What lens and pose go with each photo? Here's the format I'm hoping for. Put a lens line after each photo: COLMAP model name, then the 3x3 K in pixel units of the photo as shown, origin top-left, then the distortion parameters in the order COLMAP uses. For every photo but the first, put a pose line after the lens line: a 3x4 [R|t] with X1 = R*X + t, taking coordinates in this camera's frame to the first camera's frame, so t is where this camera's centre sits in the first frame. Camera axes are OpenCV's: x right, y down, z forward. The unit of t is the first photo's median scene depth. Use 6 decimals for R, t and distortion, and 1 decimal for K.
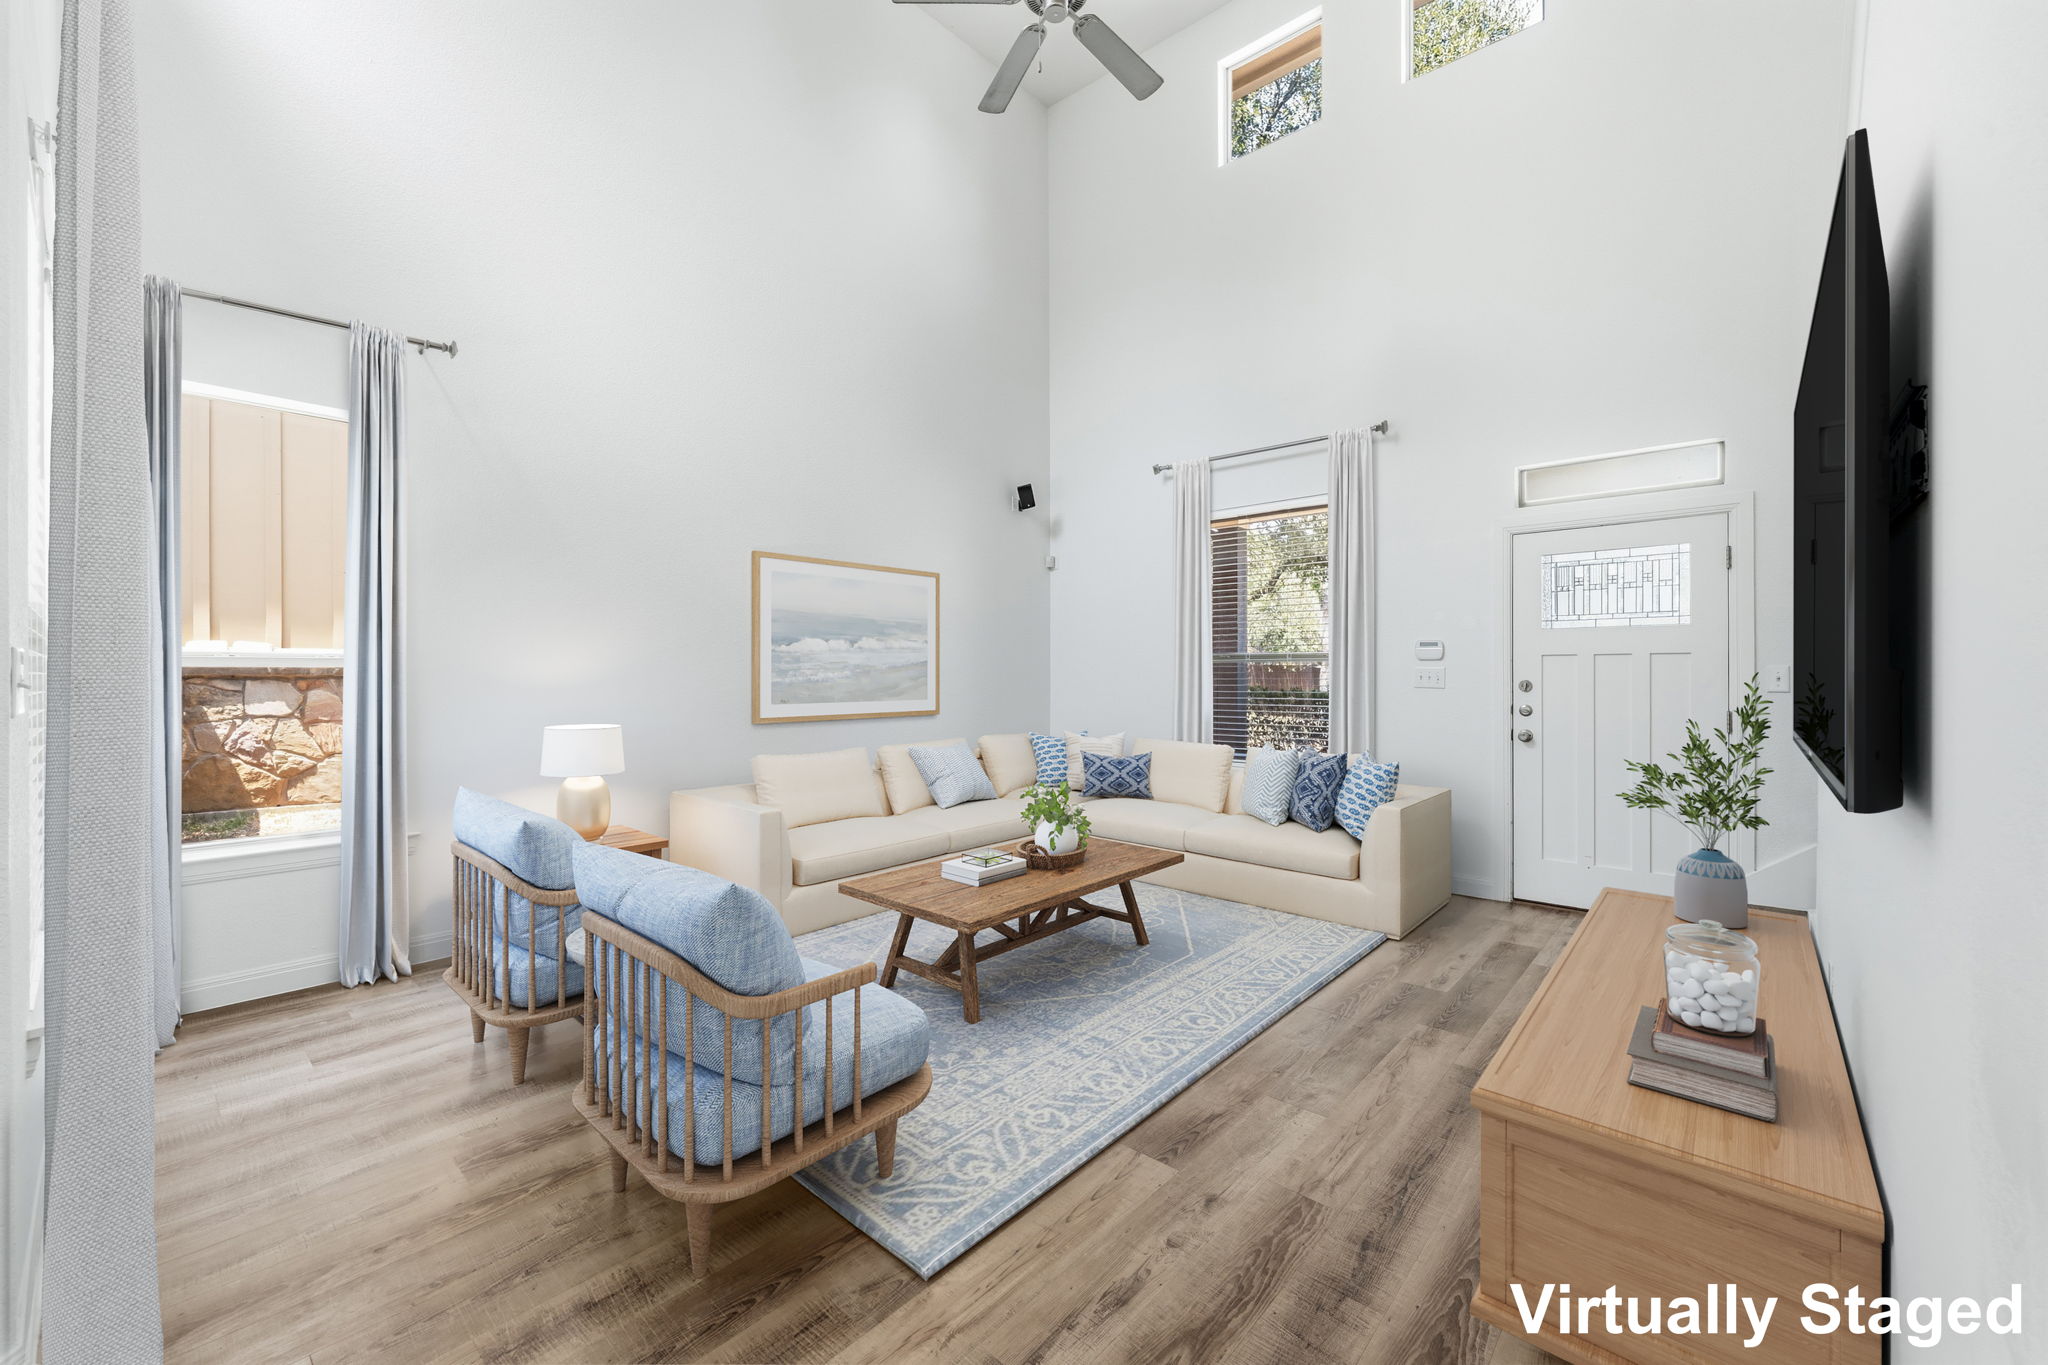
lens RADIAL K [[802.3, 0, 1029.0], [0, 802.3, 671.1], [0, 0, 1]] dist [-0.000356, -0.000219]
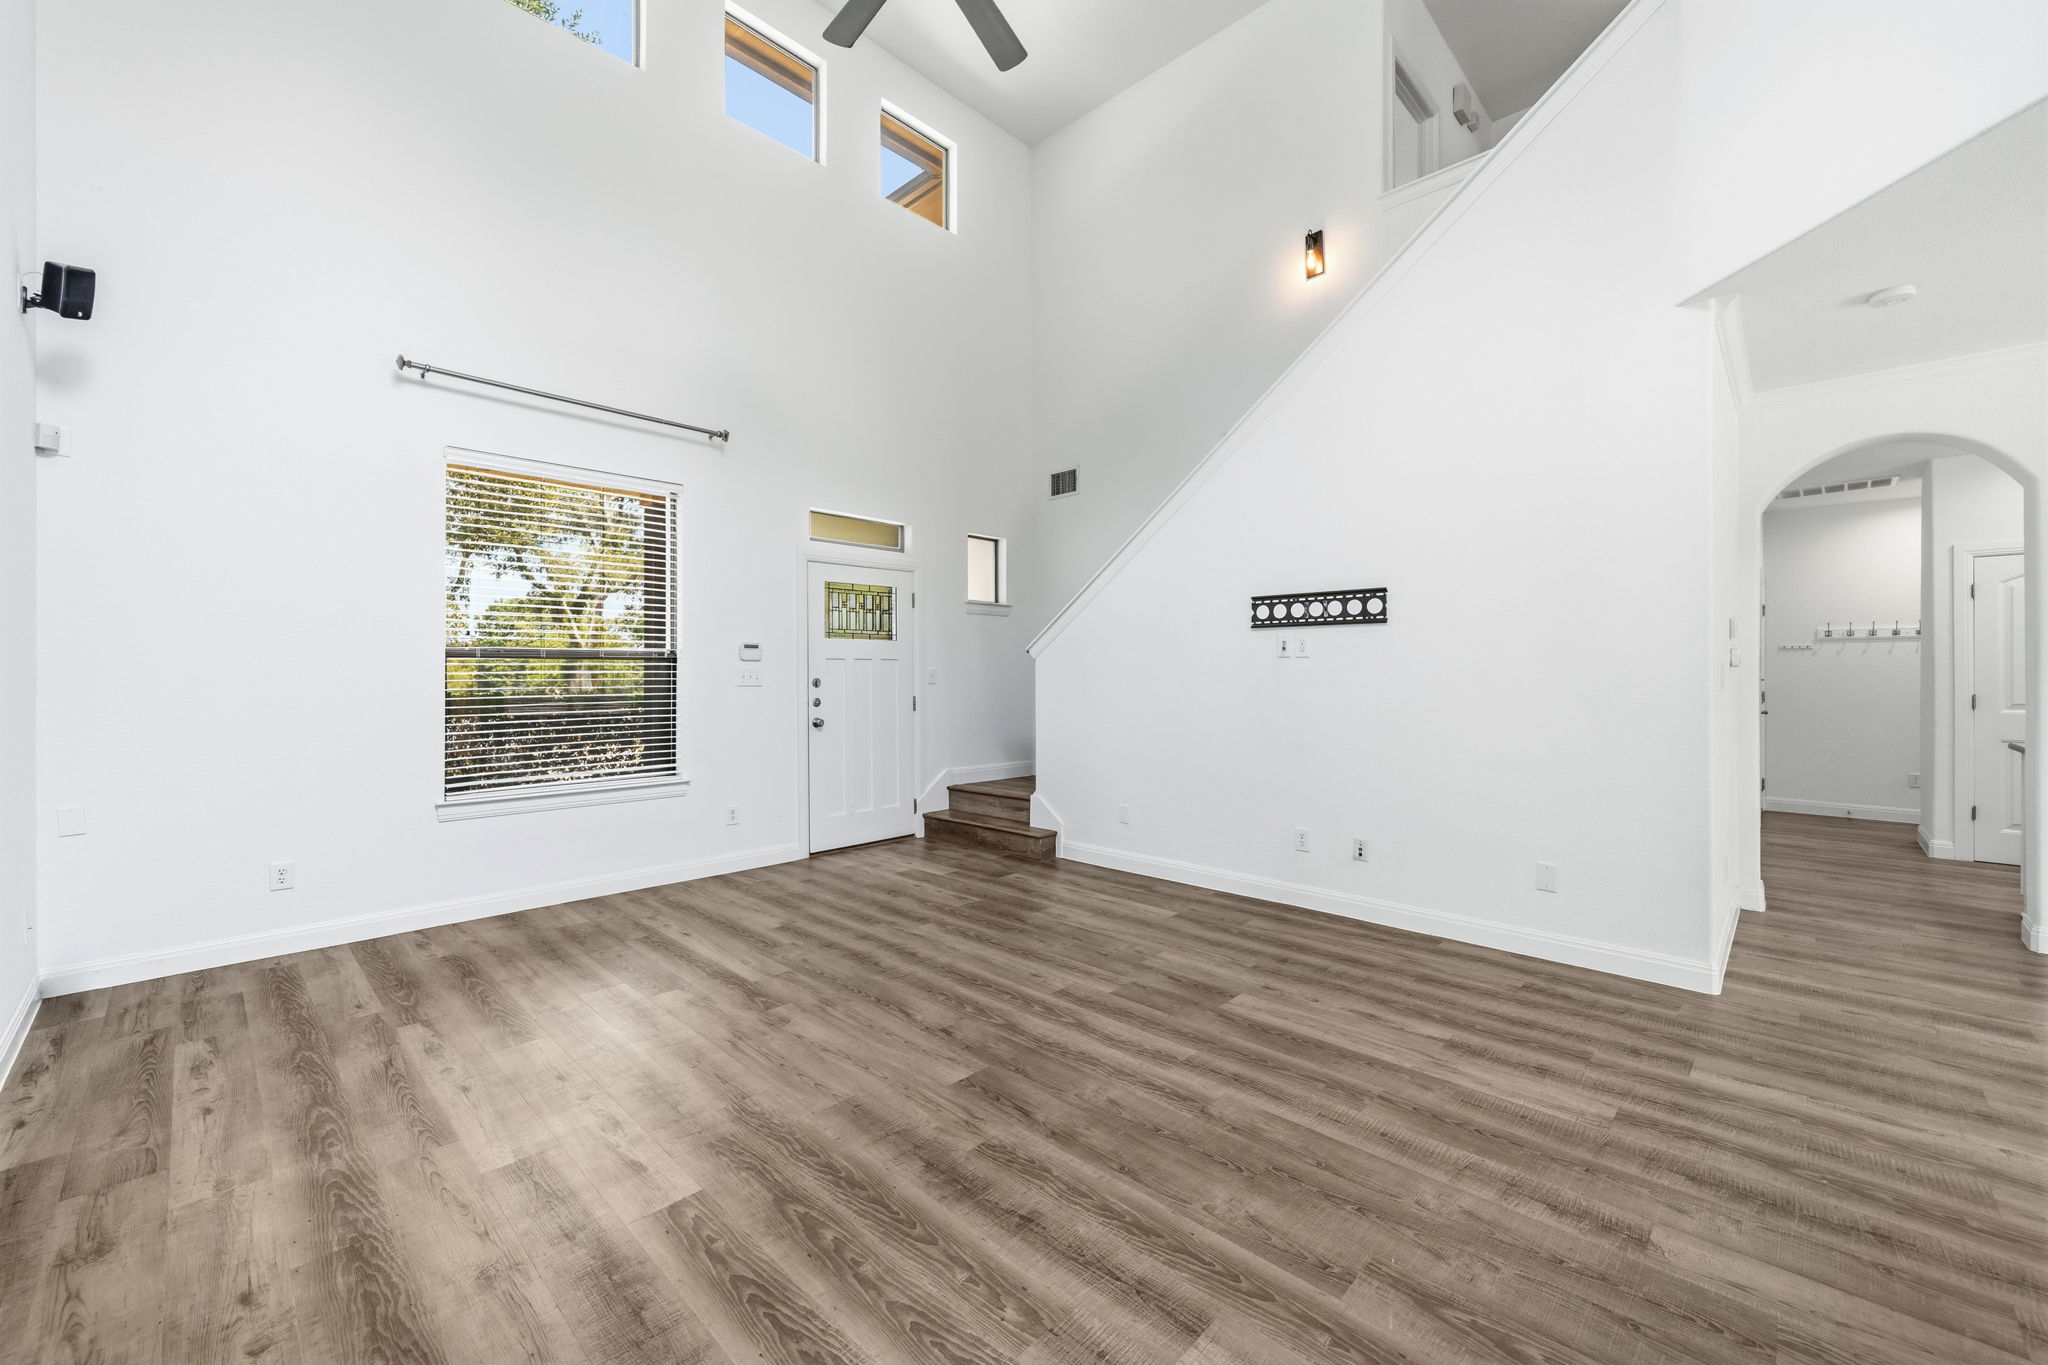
lens RADIAL K [[815.3, 0, 1025.1], [0, 815.3, 678.7], [0, 0, 1]] dist [-0.002114, -0.000105]
pose [[0.041983, 0.005988, 0.999100, -0.309626], [-0.005389, 0.999969, -0.005766, 0.009060], [-0.999104, -0.005142, 0.042014, 0.303496]]
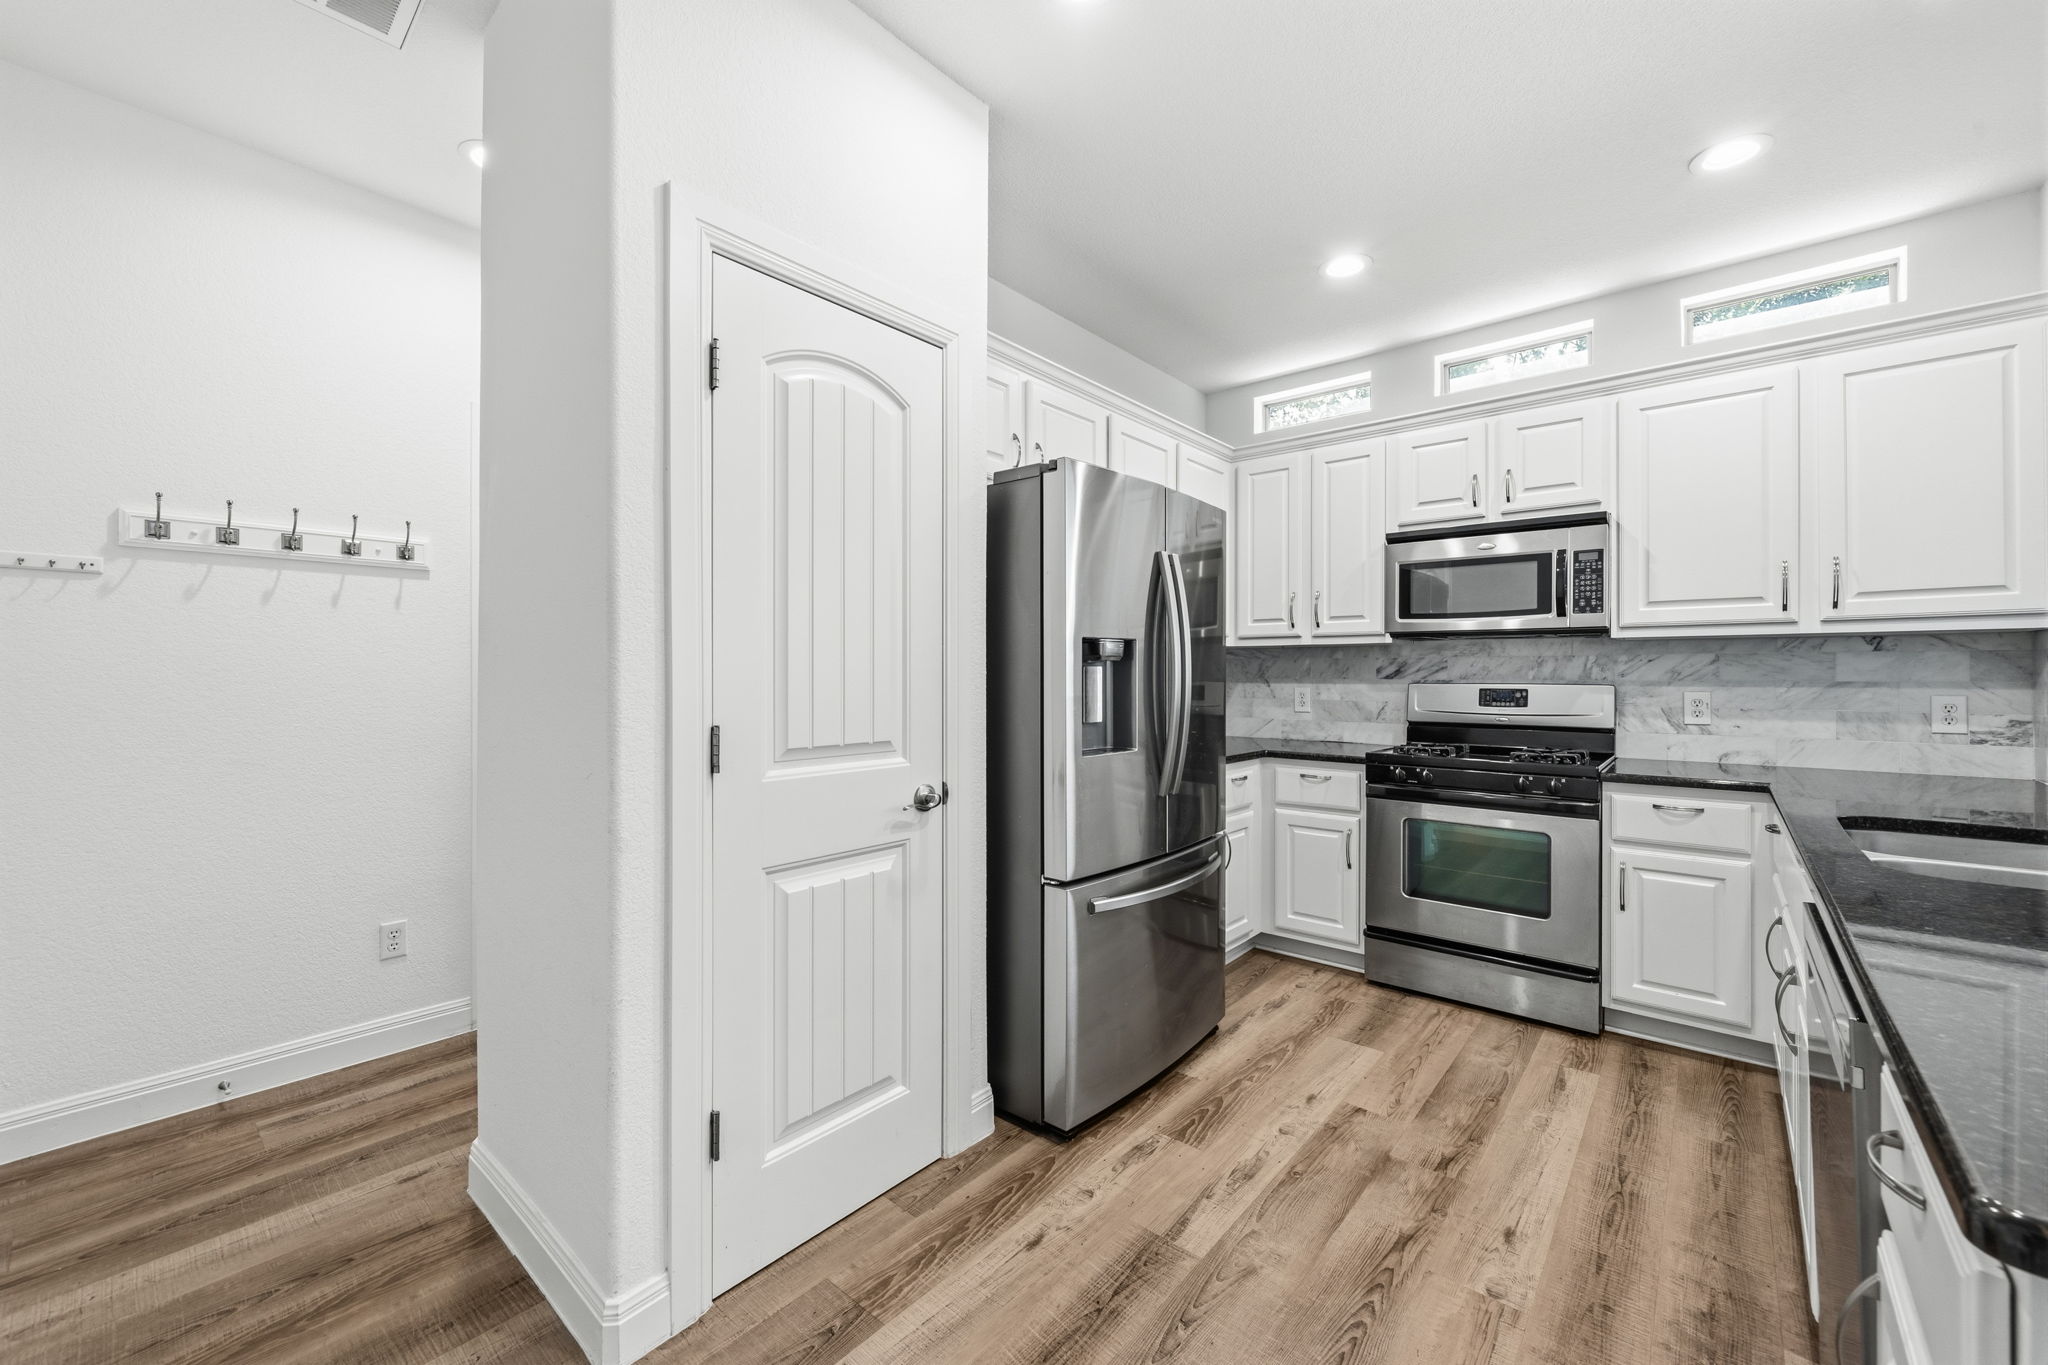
lens RADIAL K [[802.3, 0, 1029.0], [0, 802.3, 671.1], [0, 0, 1]] dist [-0.000356, -0.000219]
pose [[-0.999731, 0.001590, -0.023159, 0.374549], [0.001760, 0.999972, -0.007294, 0.000229], [0.023147, -0.007333, -0.999705, -0.300672]]
